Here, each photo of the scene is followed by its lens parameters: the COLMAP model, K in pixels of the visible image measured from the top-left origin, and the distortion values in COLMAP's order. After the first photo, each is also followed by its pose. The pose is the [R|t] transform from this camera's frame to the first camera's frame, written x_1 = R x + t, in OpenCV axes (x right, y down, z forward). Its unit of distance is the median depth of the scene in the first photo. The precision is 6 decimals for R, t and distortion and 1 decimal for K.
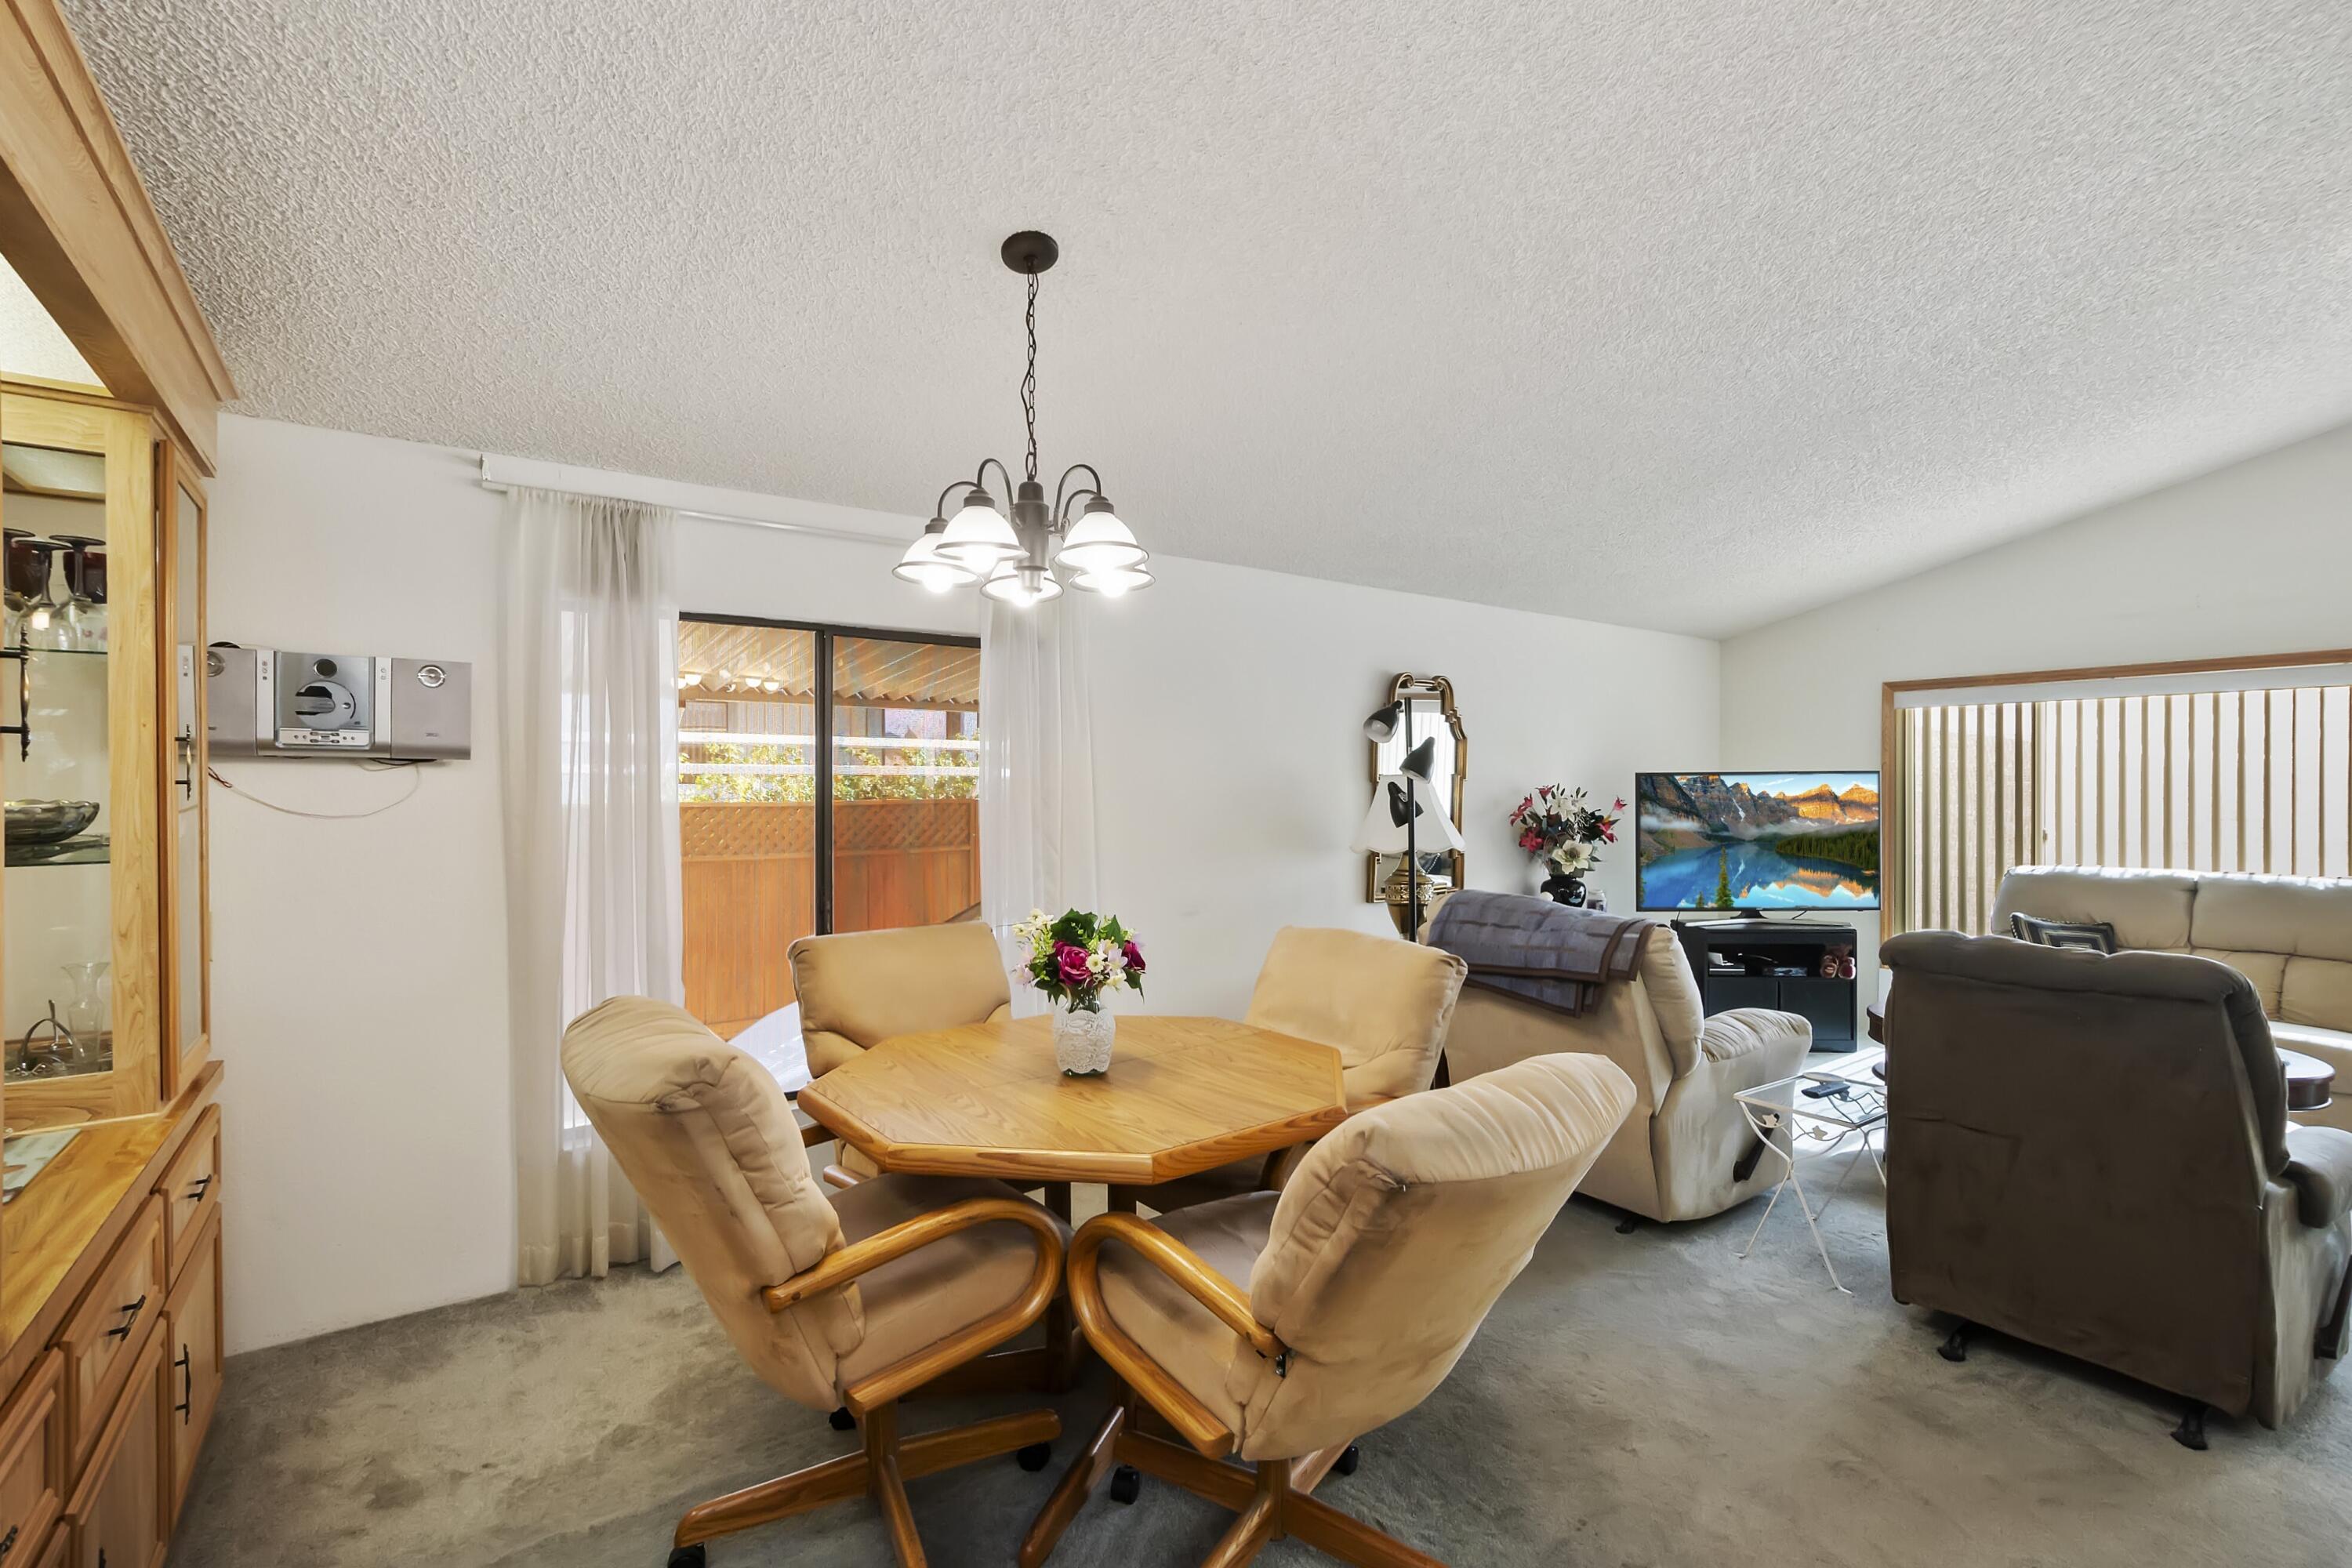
lens RADIAL K [[1073.6, 0, 1188.0], [0, 1073.6, 790.1], [0, 0, 1]] dist [-0.000487, 0.000126]
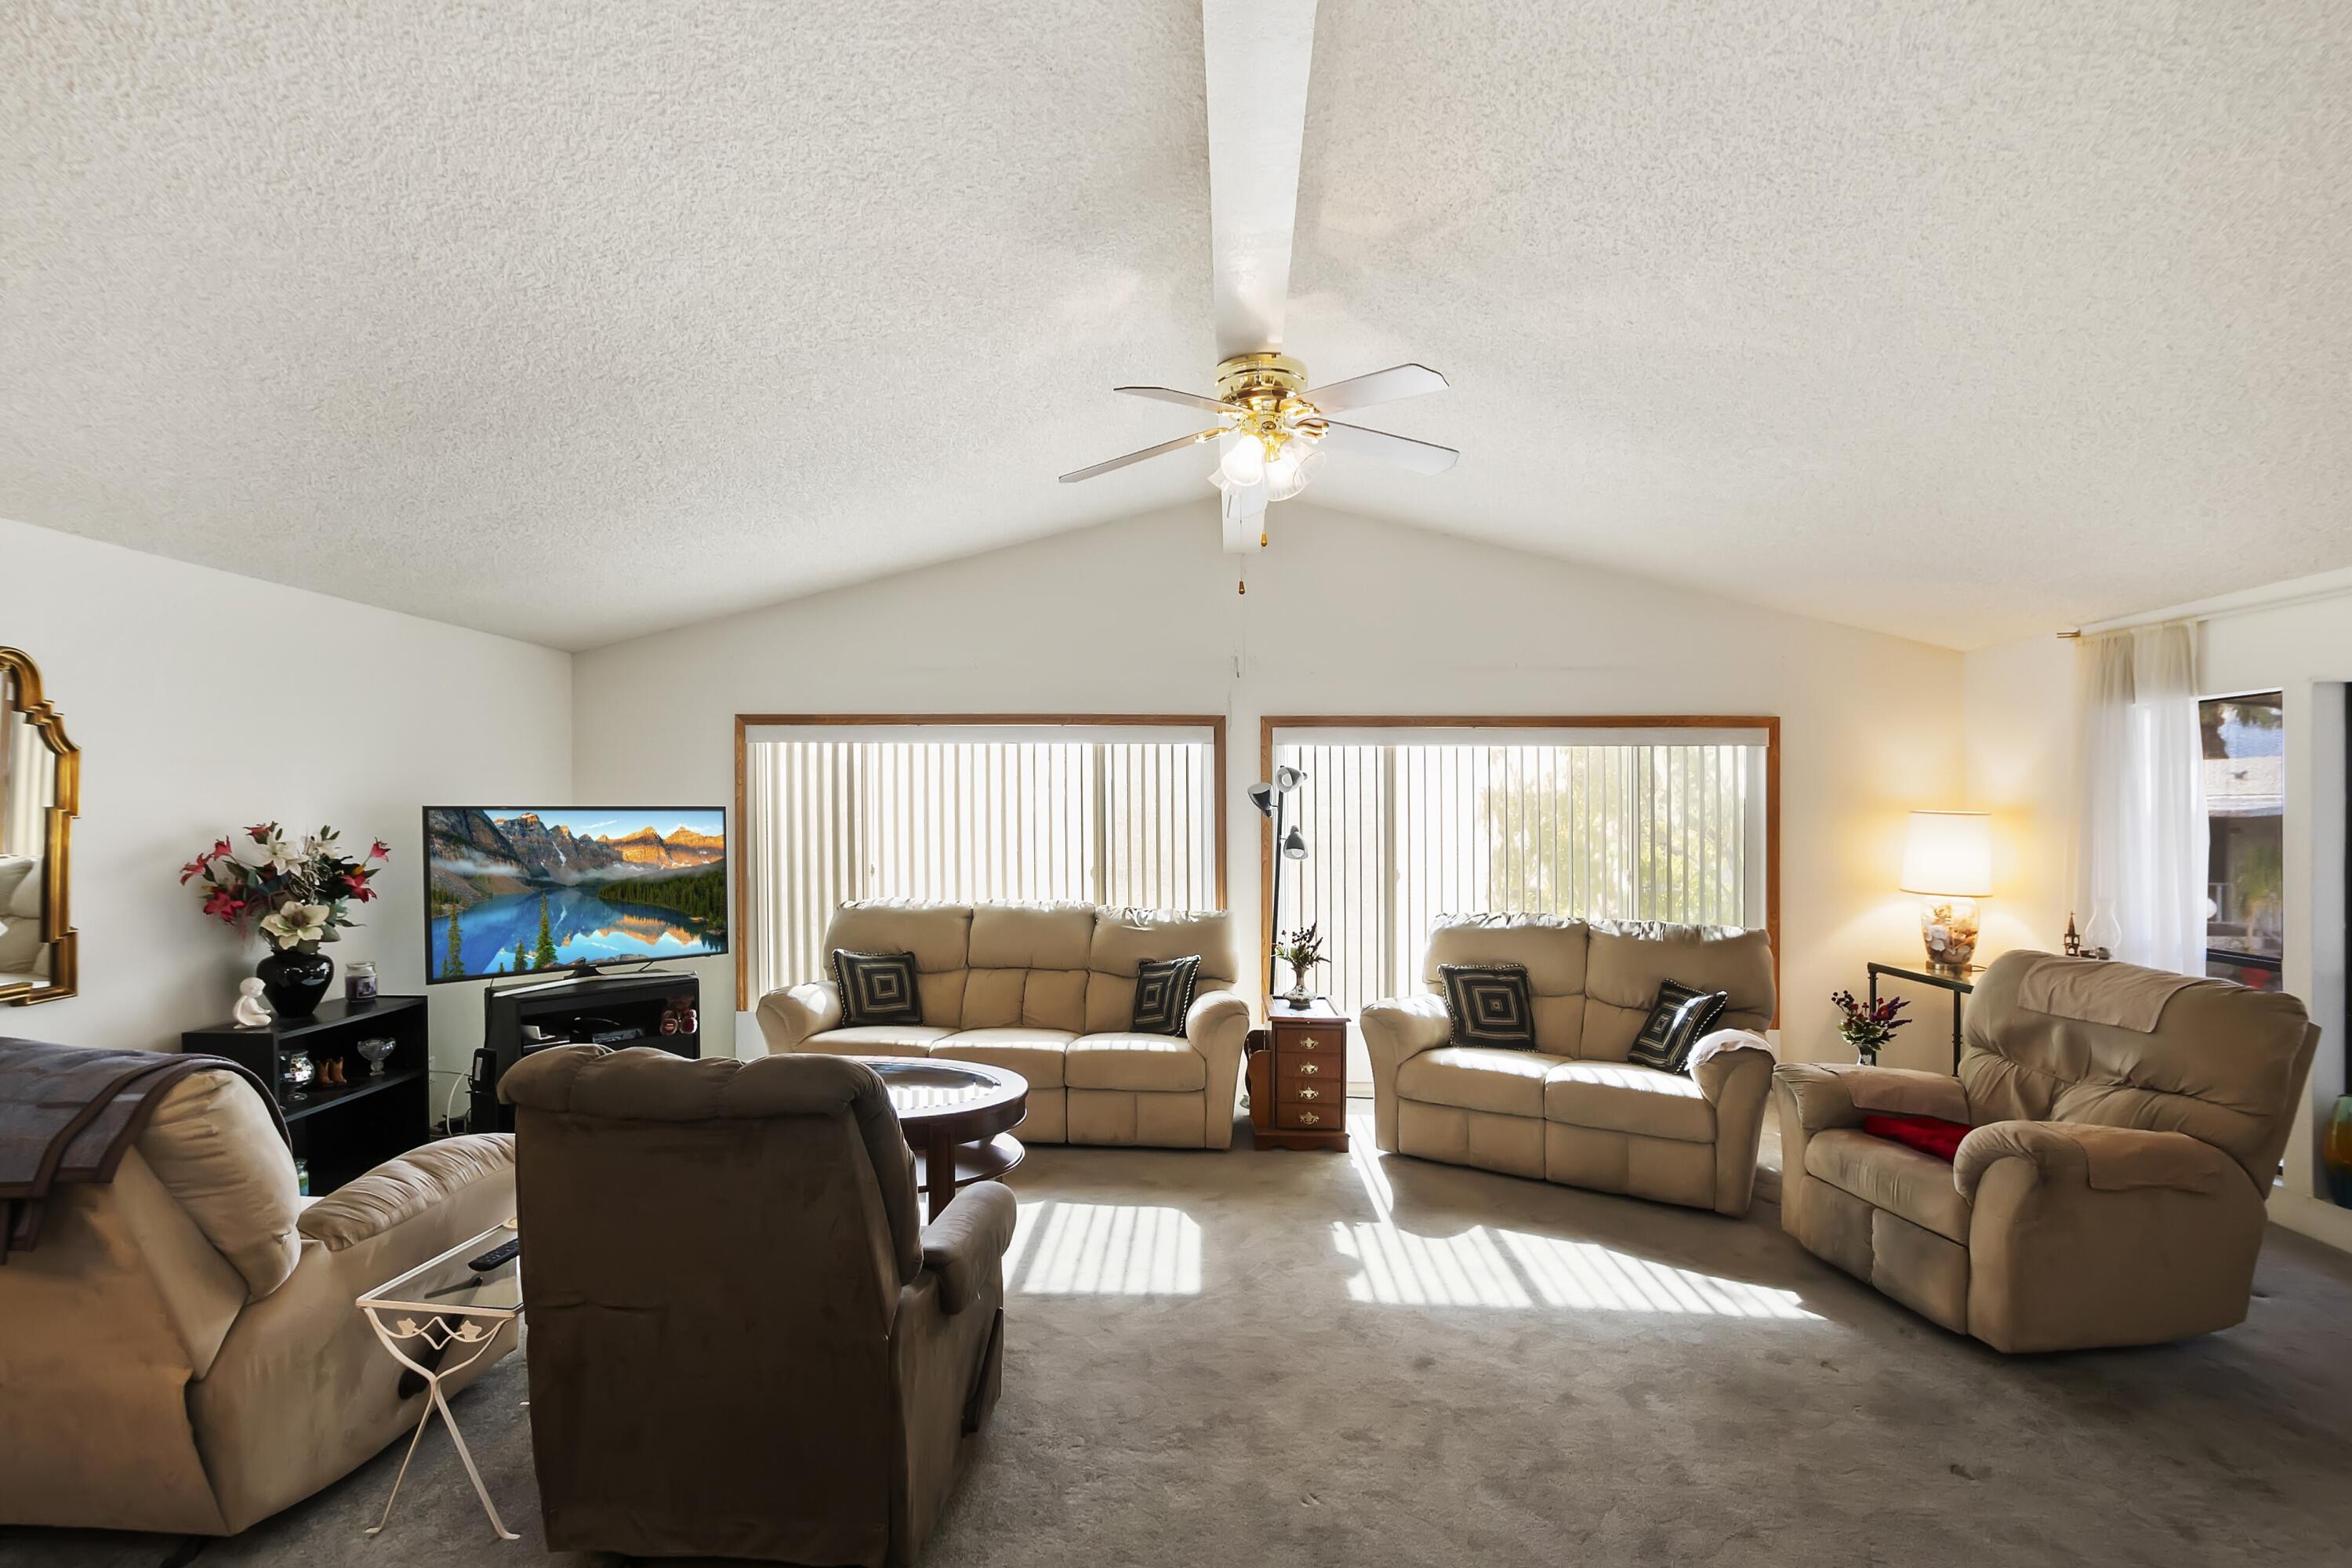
lens RADIAL K [[1073.6, 0, 1188.0], [0, 1073.6, 790.1], [0, 0, 1]] dist [-0.000487, 0.000126]
pose [[0.627446, 0.021271, 0.778369, 0.186092], [-0.004087, 0.999703, -0.024025, -0.012884], [-0.778649, 0.011893, 0.627347, 0.103796]]
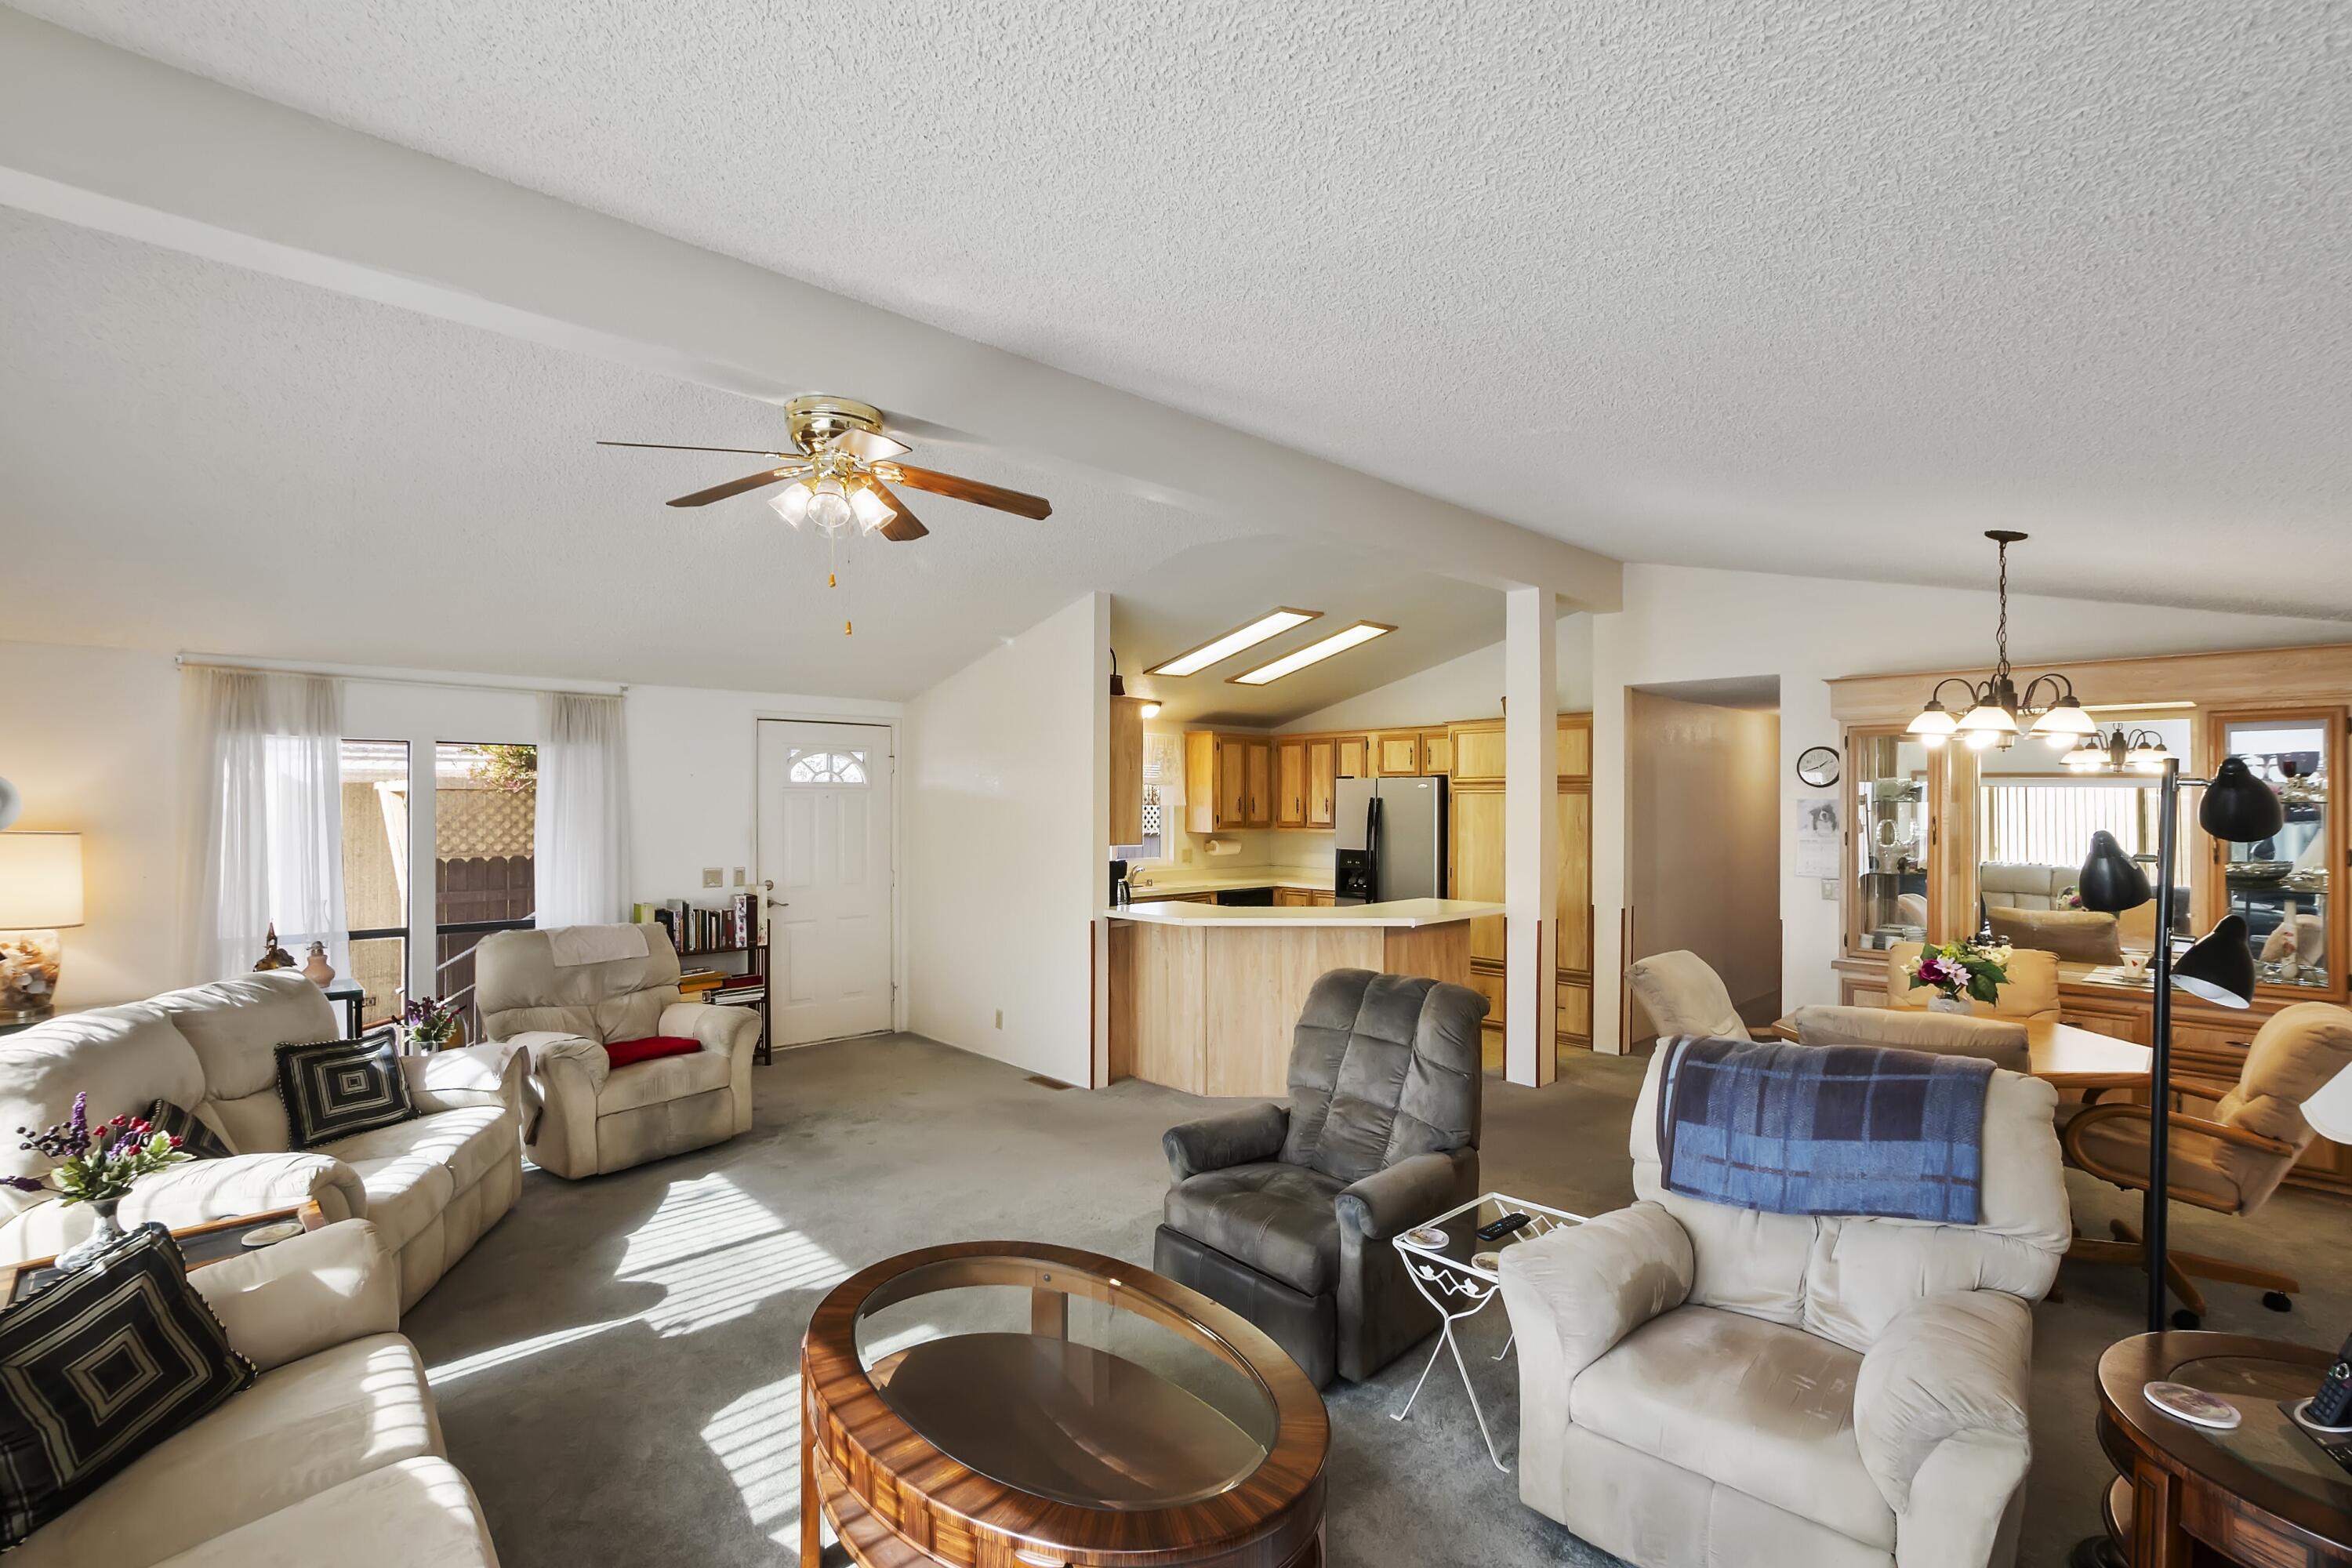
lens RADIAL K [[1053.0, 0, 1167.1], [0, 1053.0, 792.4], [0, 0, 1]] dist [-0.037980, 0.014939]
pose [[-0.993720, -0.000905, -0.111894, 0.617278], [-0.000680, 0.999998, -0.002053, -0.054349], [0.111896, -0.001964, -0.993718, 1.160363]]
